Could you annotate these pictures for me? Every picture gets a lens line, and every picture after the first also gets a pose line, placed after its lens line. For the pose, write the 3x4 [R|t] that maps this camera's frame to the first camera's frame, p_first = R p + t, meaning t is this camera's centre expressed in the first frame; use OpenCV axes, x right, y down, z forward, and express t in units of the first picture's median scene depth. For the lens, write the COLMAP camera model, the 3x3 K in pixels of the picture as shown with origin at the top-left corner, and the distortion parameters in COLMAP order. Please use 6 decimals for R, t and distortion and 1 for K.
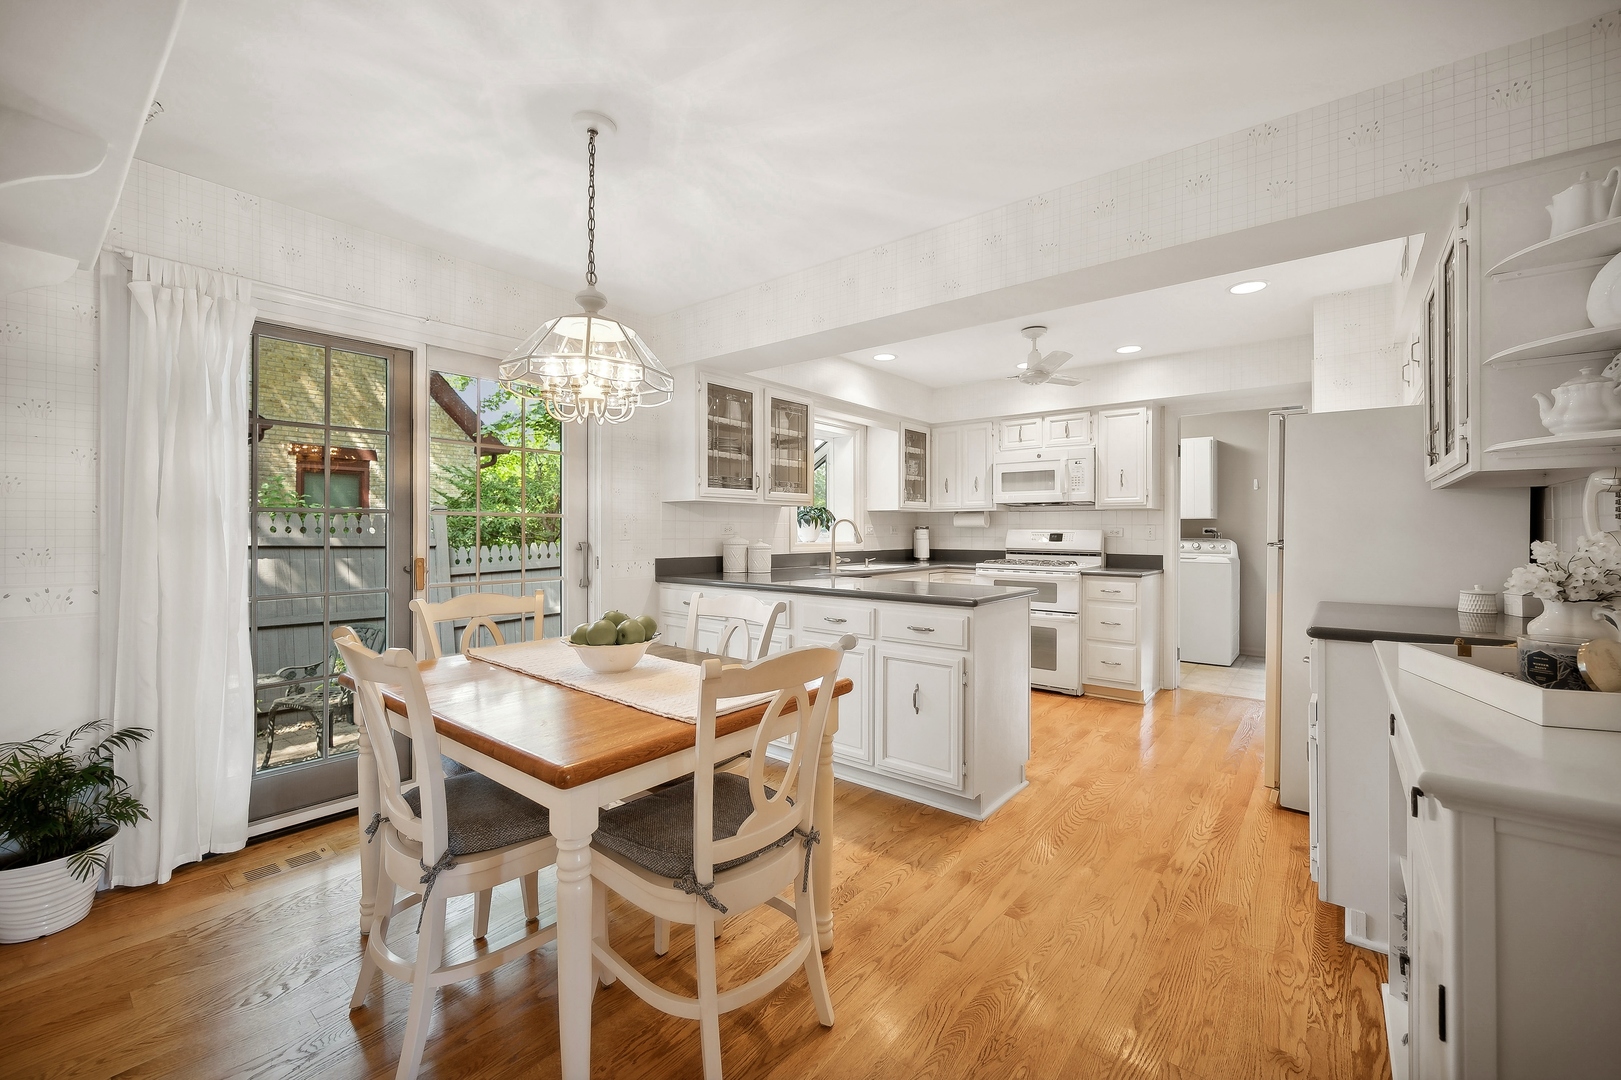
lens RADIAL K [[654.1, 0, 808.0], [0, 654.1, 530.8], [0, 0, 1]] dist [-0.001901, -0.000014]
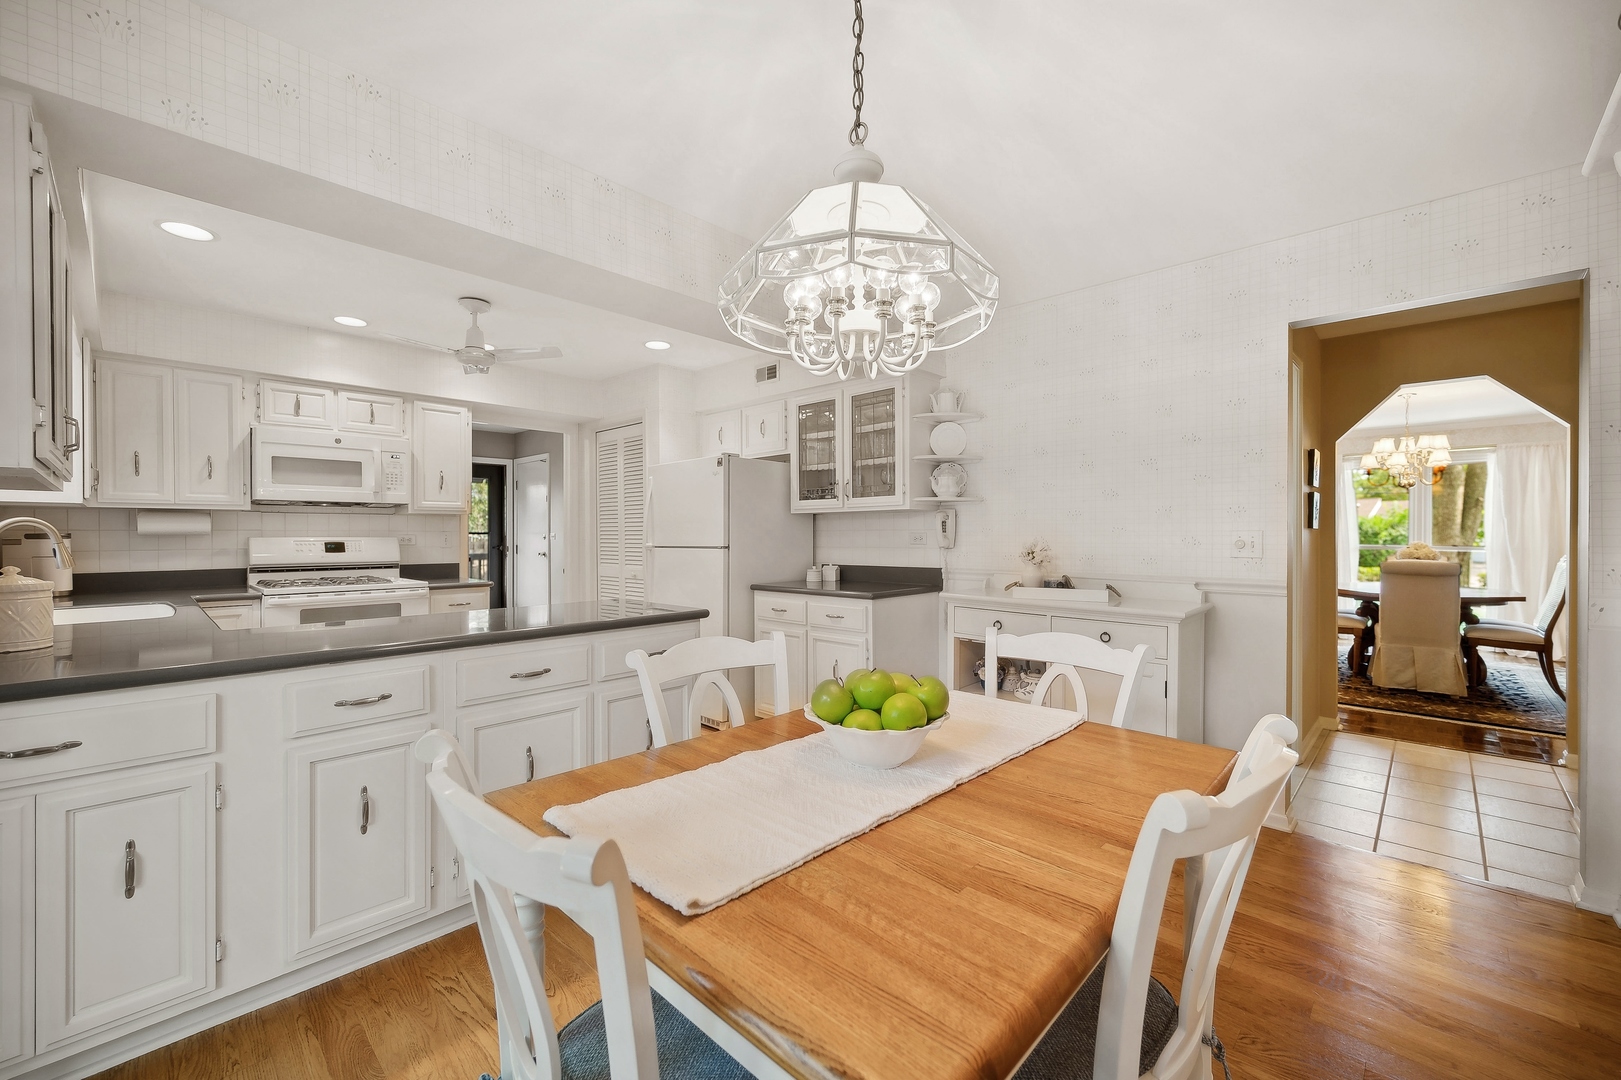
lens RADIAL K [[654.1, 0, 817.4], [0, 654.1, 536.2], [0, 0, 1]] dist [-0.001901, -0.000014]
pose [[0.070526, -0.006265, 0.997490, -0.370479], [0.000912, 0.999980, 0.006216, -0.007676], [-0.997510, 0.000471, 0.070530, 0.394054]]
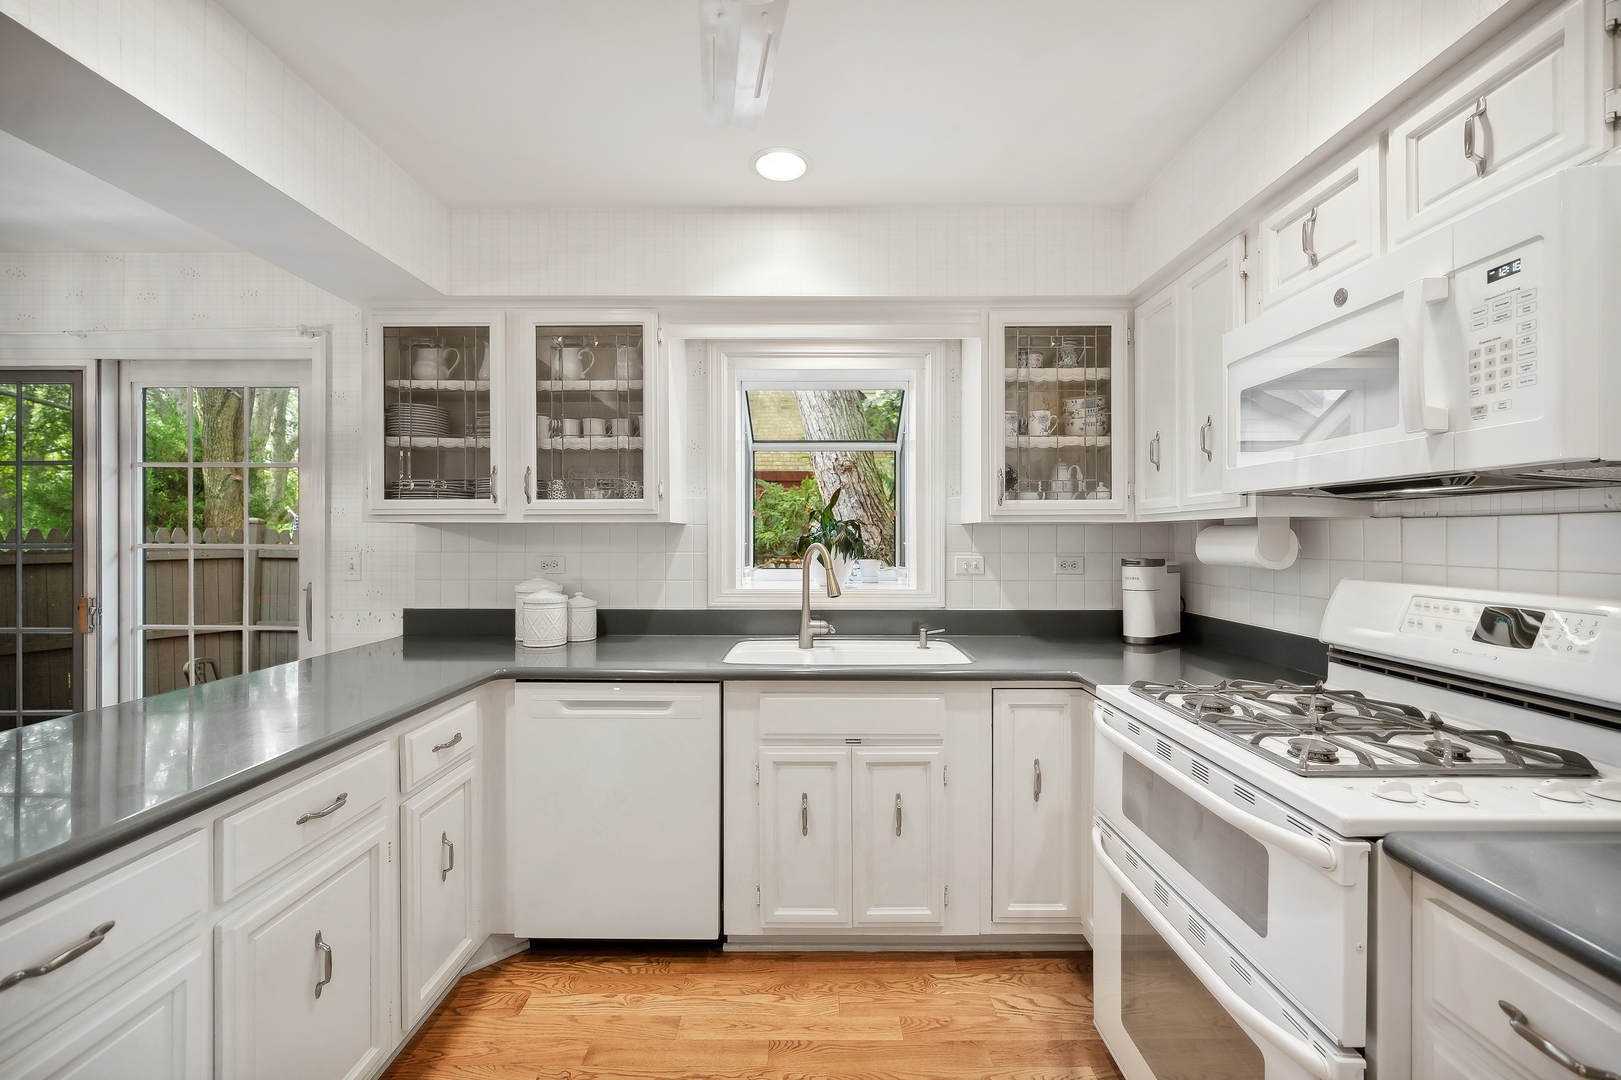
lens RADIAL K [[654.1, 0, 808.3], [0, 654.1, 537.4], [0, 0, 1]] dist [-0.001901, -0.000014]
pose [[0.626021, -0.001563, -0.779805, 0.425085], [-0.001172, 0.999995, -0.002945, -0.021487], [0.779806, 0.002757, 0.626016, 0.692082]]
